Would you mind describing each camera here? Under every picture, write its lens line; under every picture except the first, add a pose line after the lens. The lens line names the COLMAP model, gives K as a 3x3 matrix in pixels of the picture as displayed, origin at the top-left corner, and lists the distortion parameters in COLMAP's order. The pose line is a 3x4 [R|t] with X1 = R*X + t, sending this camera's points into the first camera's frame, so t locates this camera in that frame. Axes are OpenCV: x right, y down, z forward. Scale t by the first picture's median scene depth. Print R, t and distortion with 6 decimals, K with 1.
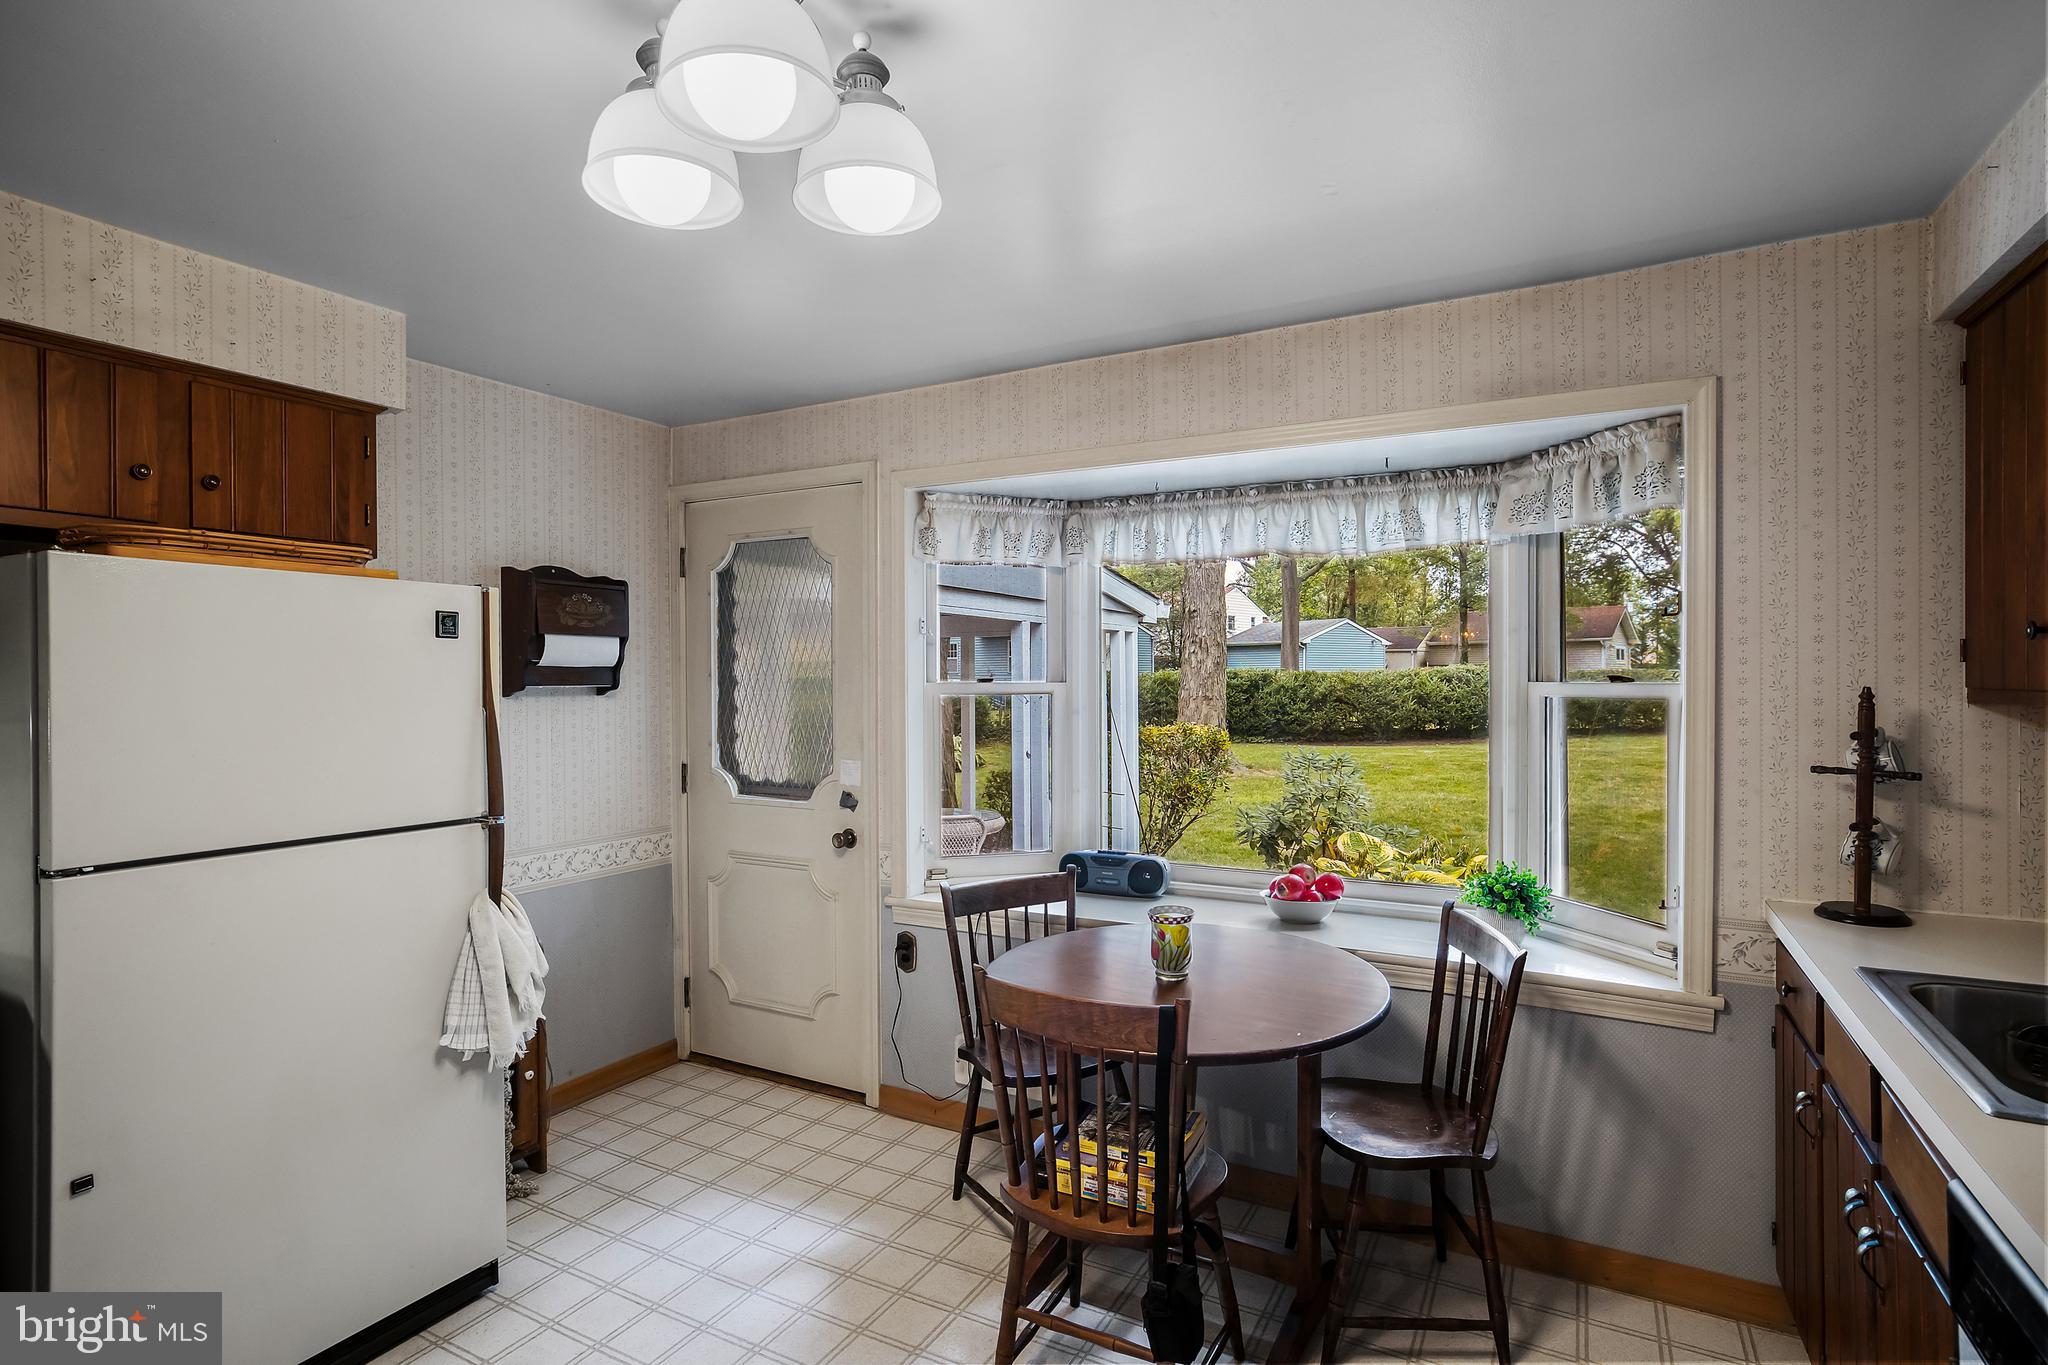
lens RADIAL K [[1026.3, 0, 1032.0], [0, 1026.3, 684.2], [0, 0, 1]] dist [-0.025607, 0.010443]
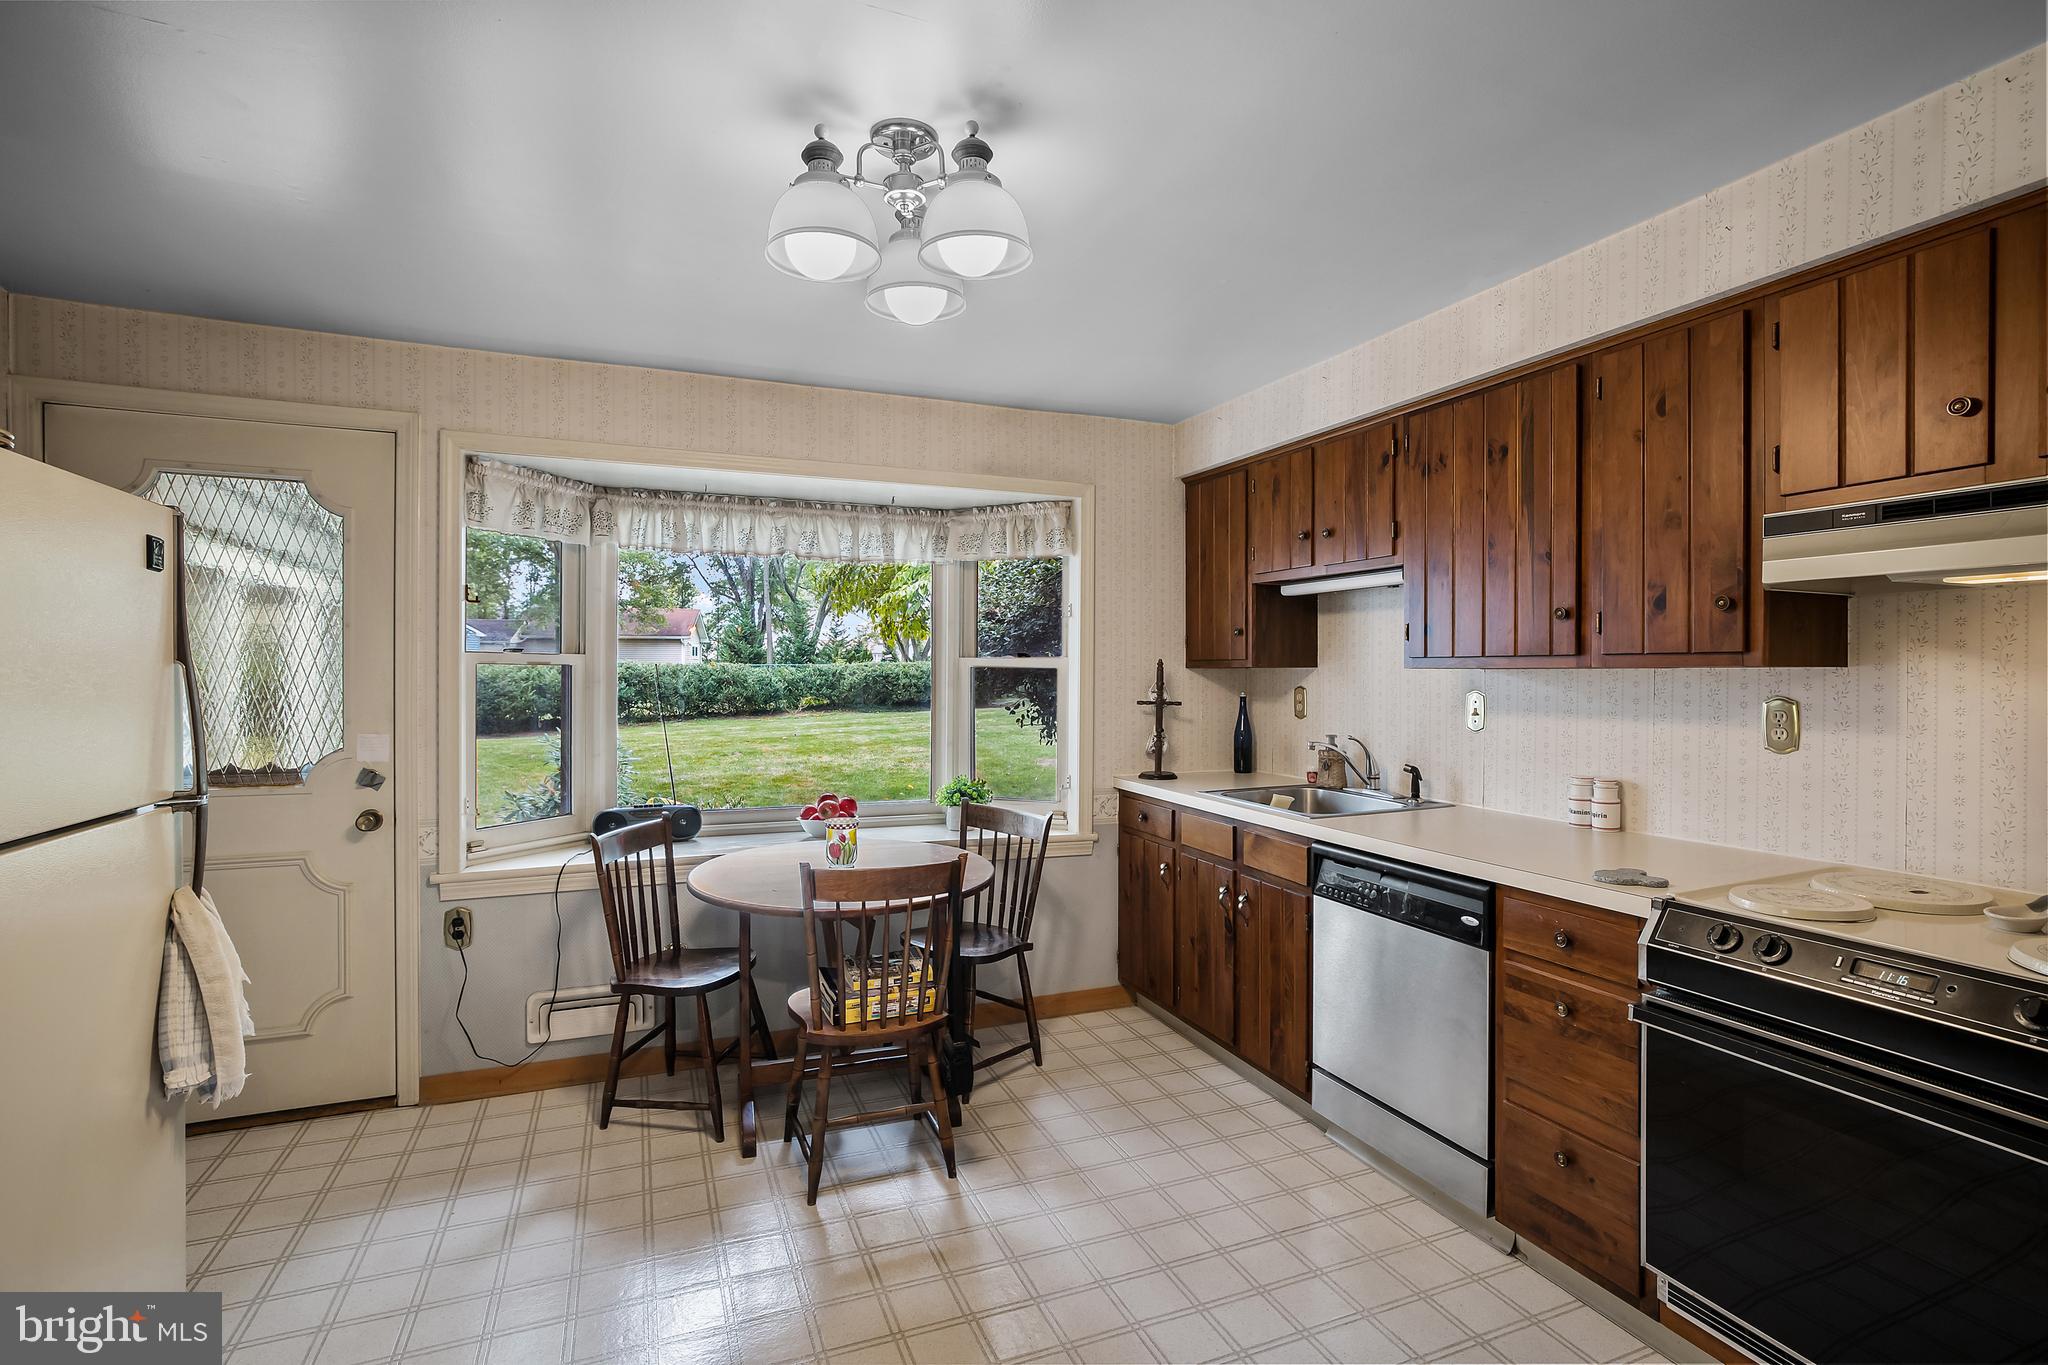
lens RADIAL K [[979.6, 0, 1036.9], [0, 979.6, 674.5], [0, 0, 1]] dist [-0.010948, 0.002459]
pose [[0.631050, 0.003262, 0.775735, -0.530425], [-0.000073, 0.999991, -0.004146, 0.026951], [-0.775742, 0.002560, 0.631045, -0.005053]]
